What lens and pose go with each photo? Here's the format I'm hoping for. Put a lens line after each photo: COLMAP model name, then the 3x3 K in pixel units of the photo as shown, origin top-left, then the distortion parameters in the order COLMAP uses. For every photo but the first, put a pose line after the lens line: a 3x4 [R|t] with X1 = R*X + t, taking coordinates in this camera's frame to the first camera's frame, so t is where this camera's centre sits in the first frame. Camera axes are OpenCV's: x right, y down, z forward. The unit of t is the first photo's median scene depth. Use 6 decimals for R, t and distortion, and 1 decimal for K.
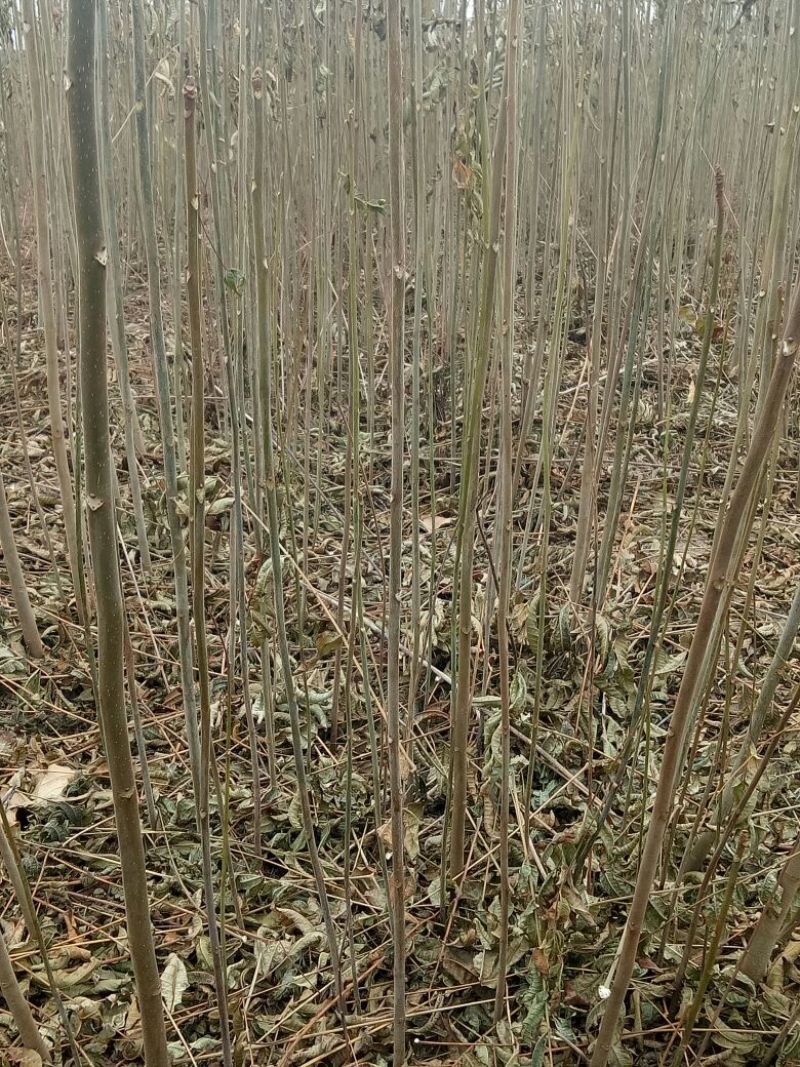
lens RADIAL K [[1348.2, 0, 400.0], [0, 1348.2, 533.5], [0, 0, 1]] dist [0.091781, -0.249361]
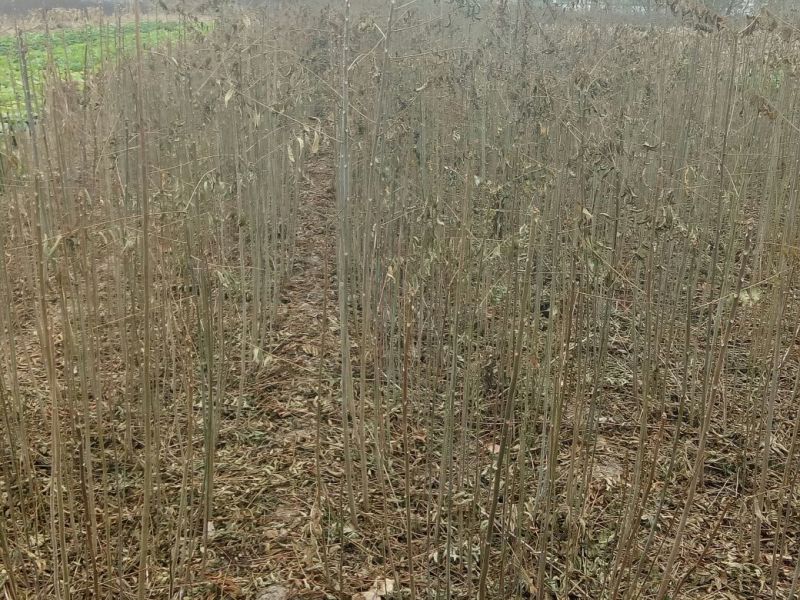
lens RADIAL K [[1010.8, 0, 400.0], [0, 1010.8, 300.0], [0, 0, 1]] dist [0.091781, -0.249361]
pose [[0.999891, -0.000463, 0.014761, -0.306537], [0.000961, 0.999430, -0.033734, -0.388658], [-0.014737, 0.033744, 0.999322, -1.293745]]
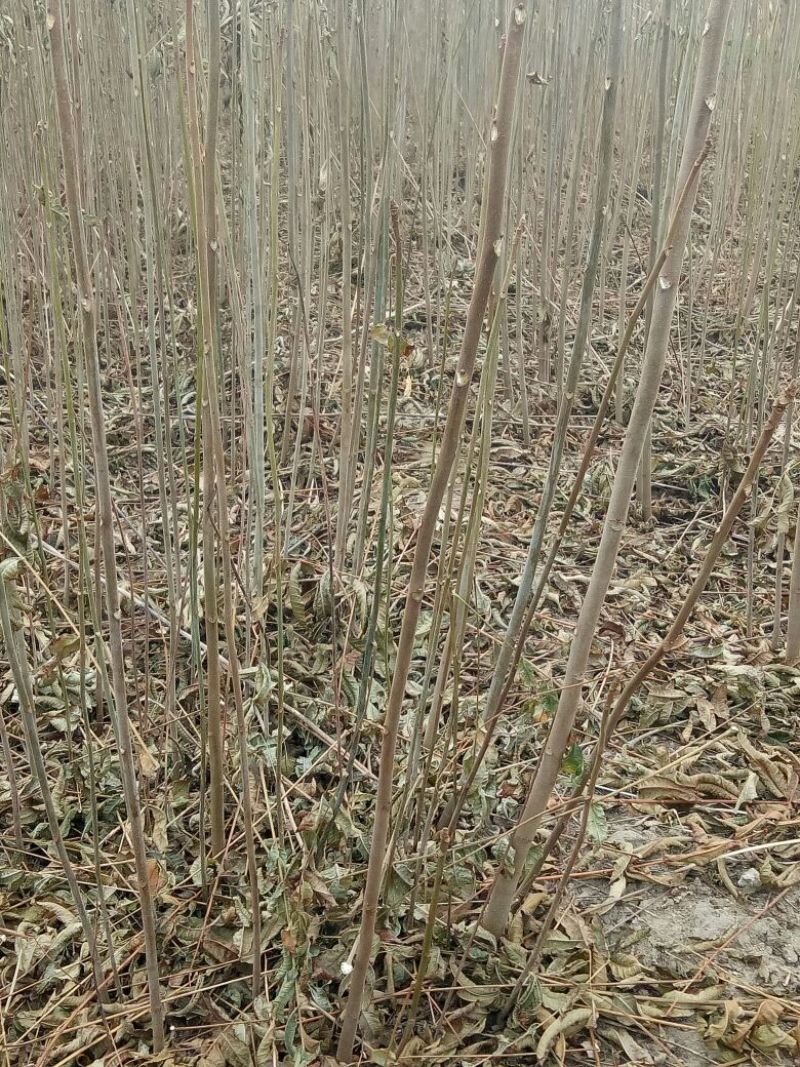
lens RADIAL K [[1348.2, 0, 400.0], [0, 1348.2, 533.5], [0, 0, 1]] dist [0.091781, -0.249361]
pose [[0.988597, -0.050925, 0.141714, 0.046076], [0.042900, 0.997329, 0.059119, -0.044255], [-0.144346, -0.052365, 0.988141, -0.018514]]
